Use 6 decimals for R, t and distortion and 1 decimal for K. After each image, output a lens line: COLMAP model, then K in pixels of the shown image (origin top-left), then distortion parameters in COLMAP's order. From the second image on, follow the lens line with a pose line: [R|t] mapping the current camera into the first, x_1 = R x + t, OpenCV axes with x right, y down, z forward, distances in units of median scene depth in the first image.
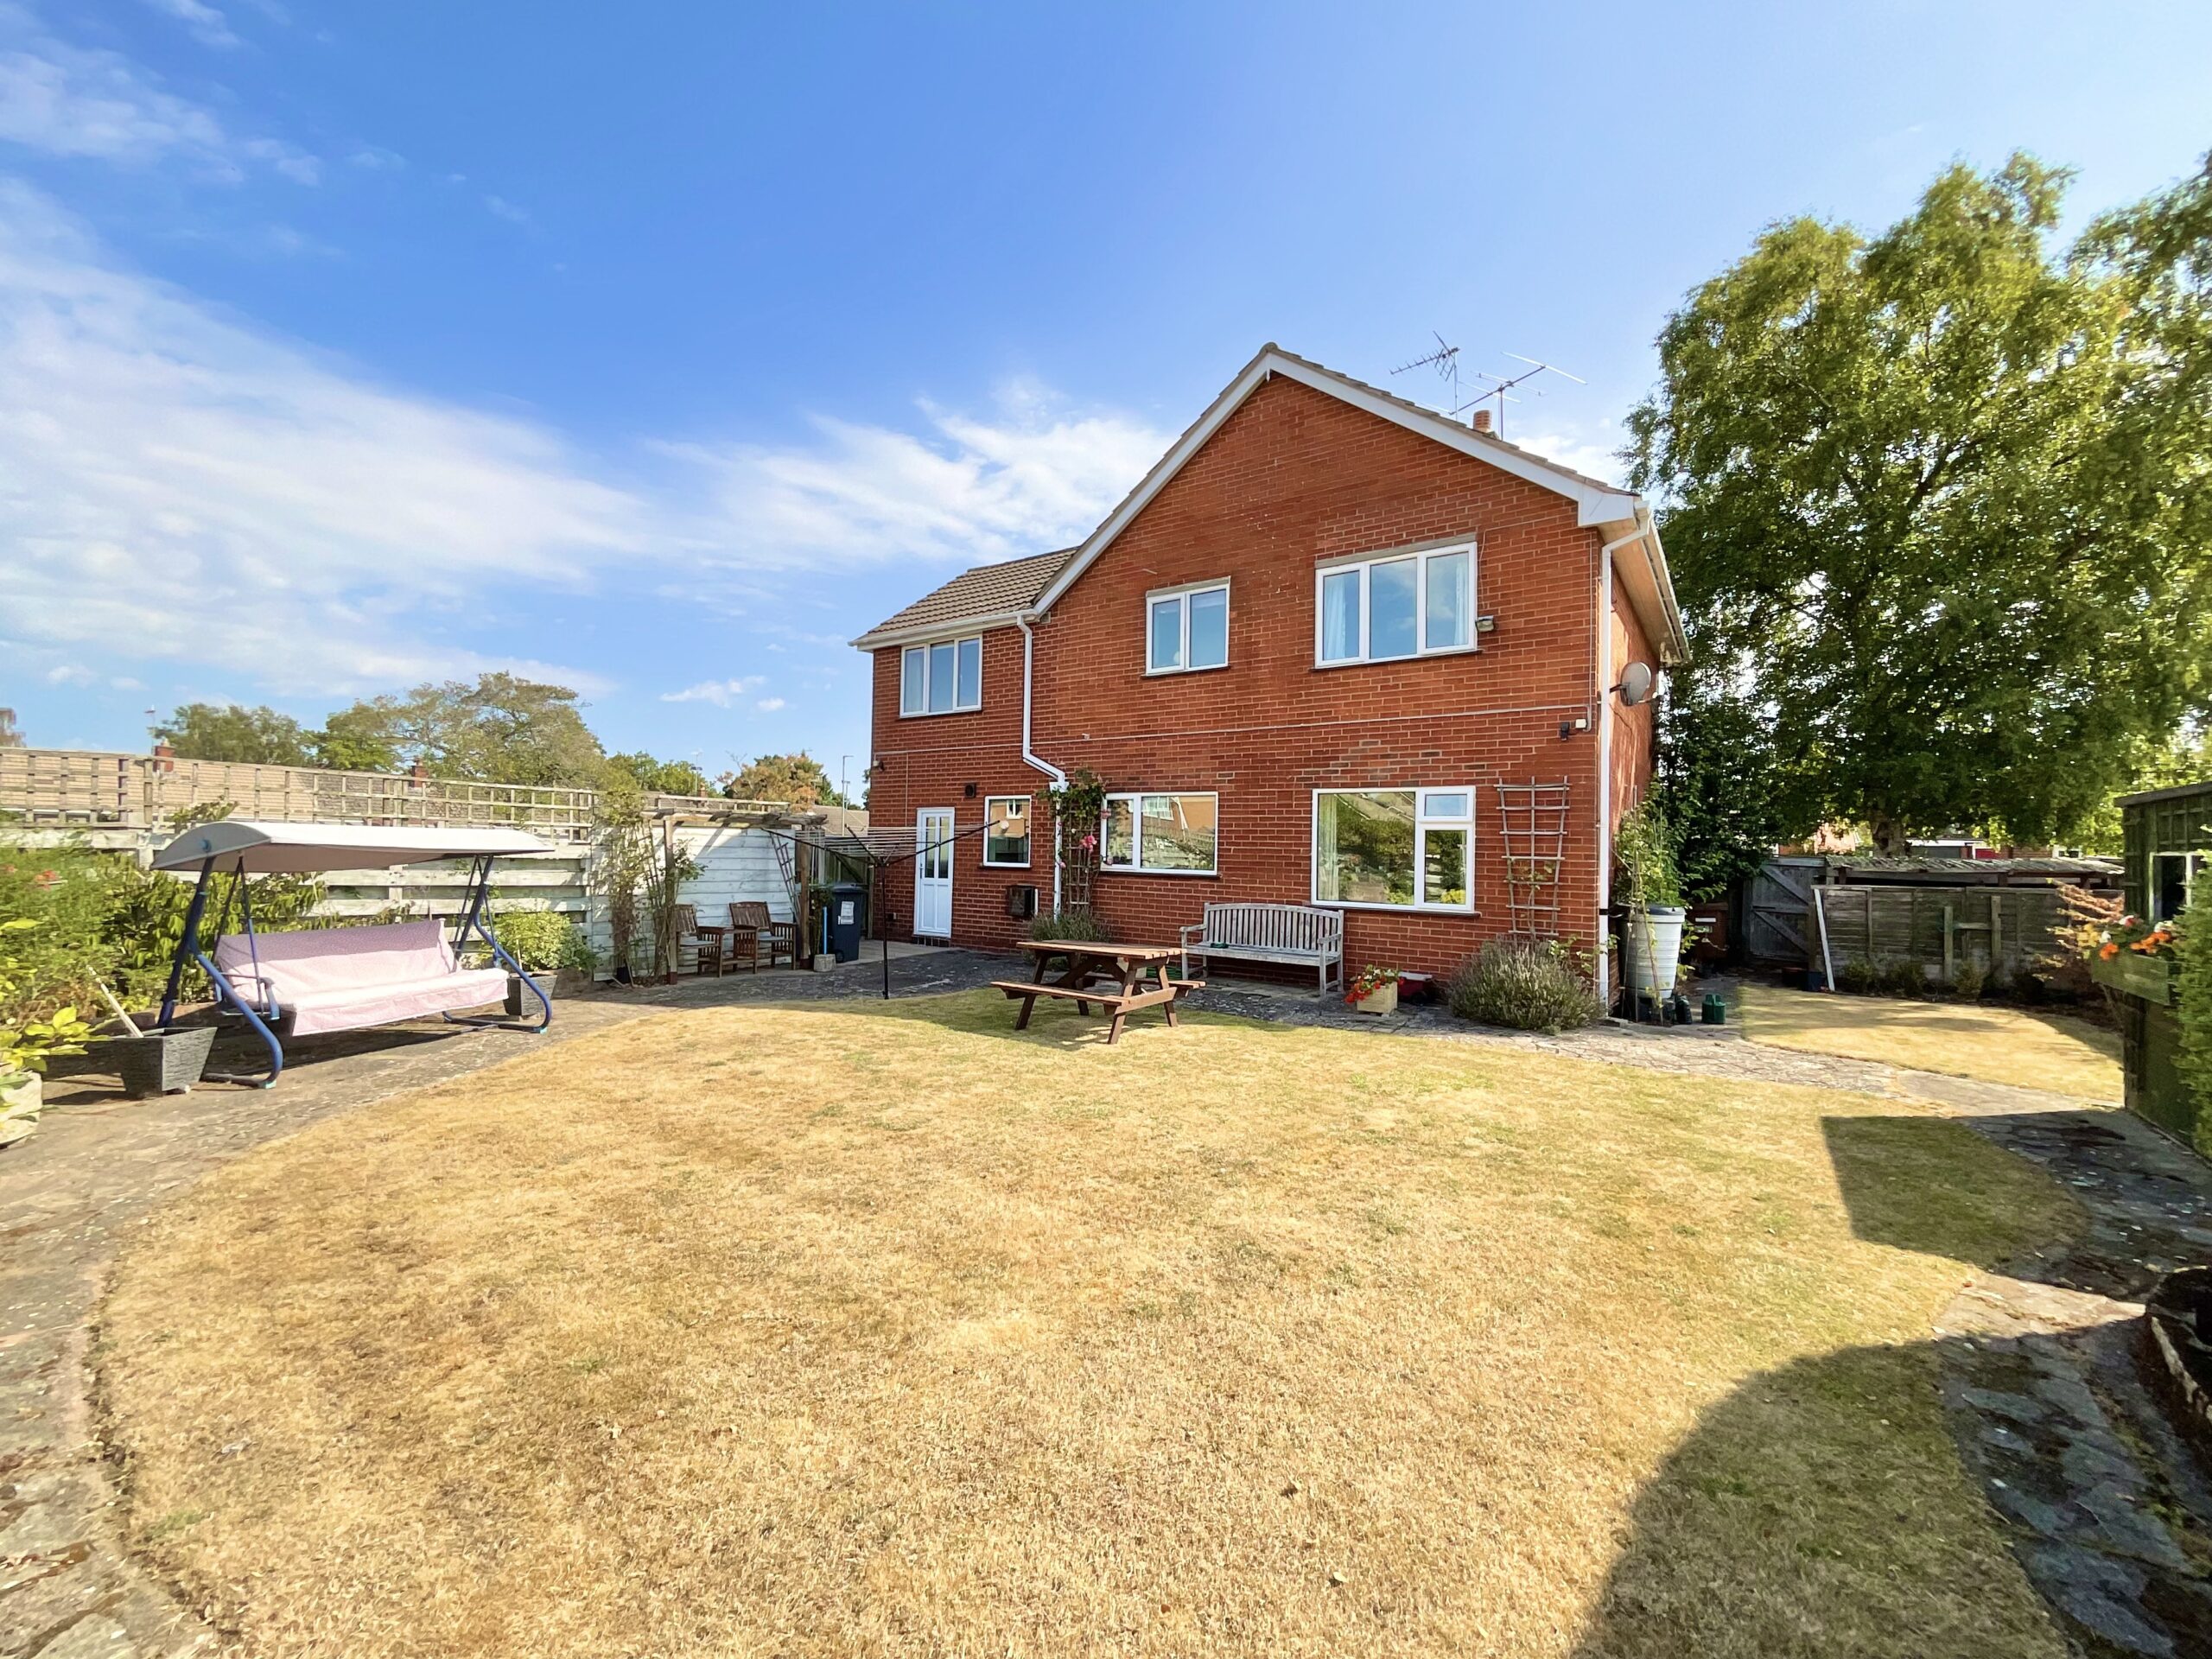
lens RADIAL K [[904.3, 0, 1105.2], [0, 904.3, 839.2], [0, 0, 1]] dist [-0.000502, -0.001540]
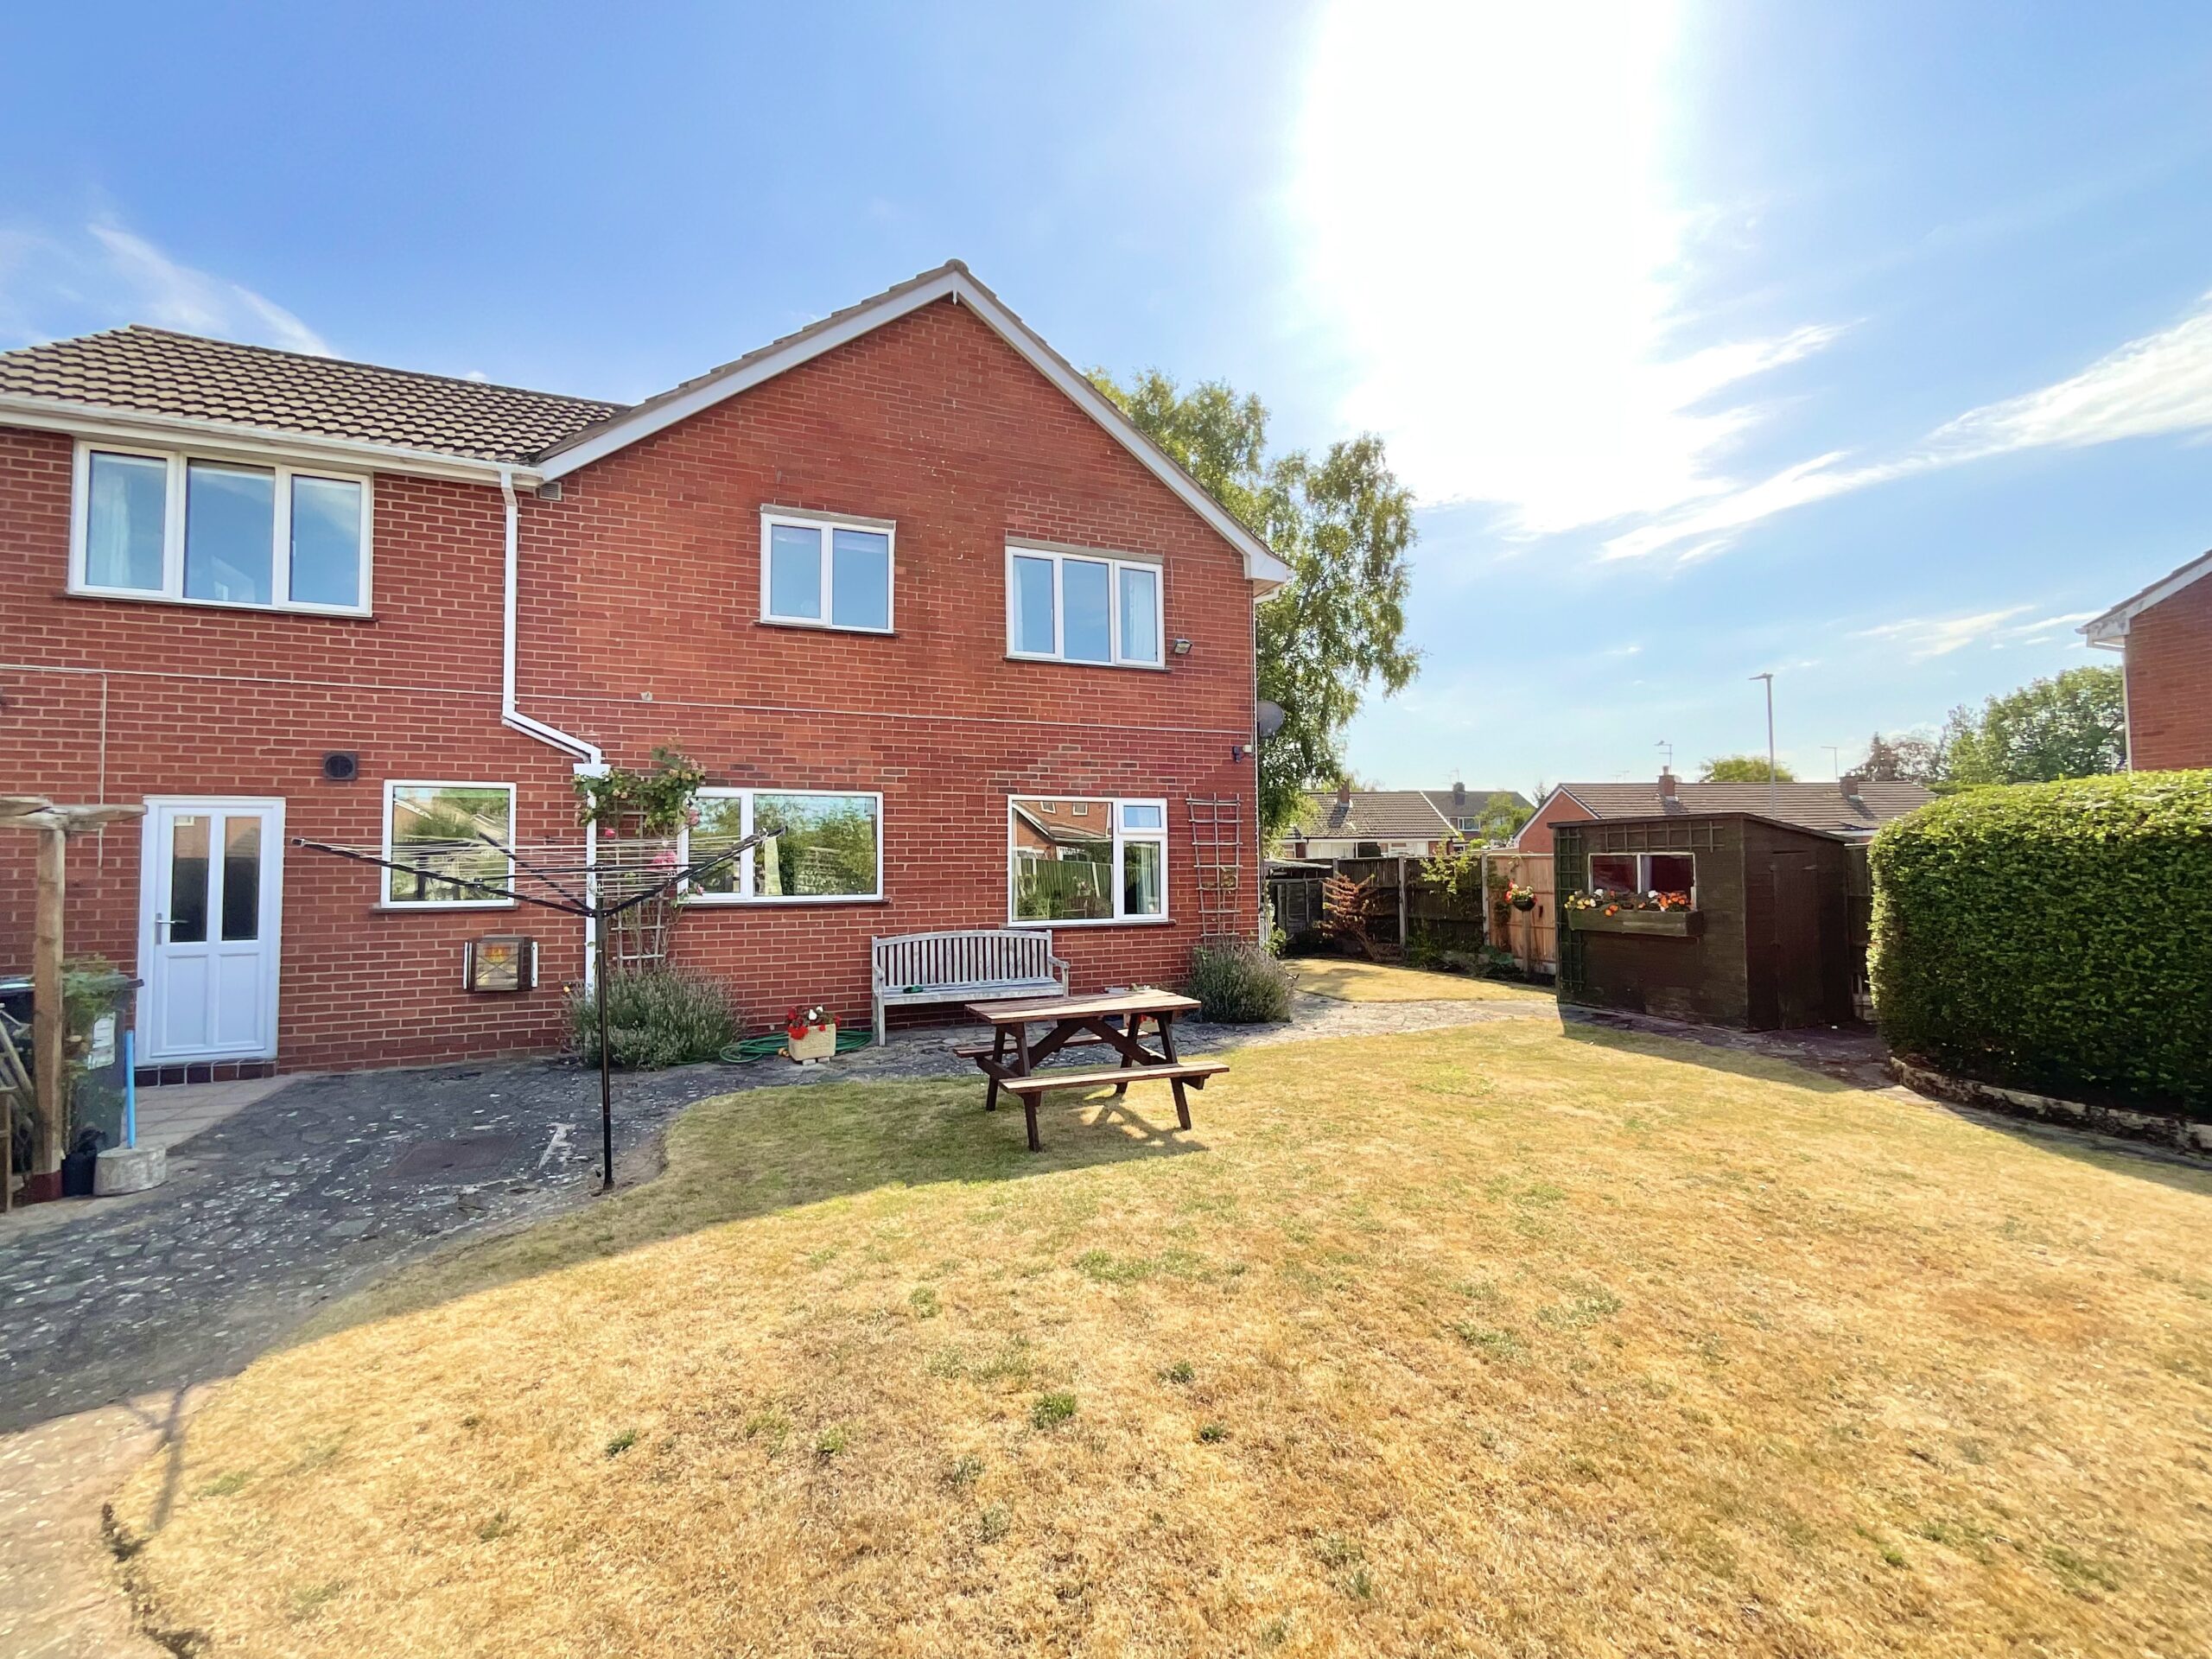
lens RADIAL K [[904.3, 0, 1119.1], [0, 904.3, 832.0], [0, 0, 1]] dist [-0.000502, -0.001540]
pose [[0.540337, 0.009122, 0.841399, -0.434663], [0.009822, 0.999805, -0.017146, -0.003177], [-0.841391, 0.017529, 0.540142, 0.427067]]
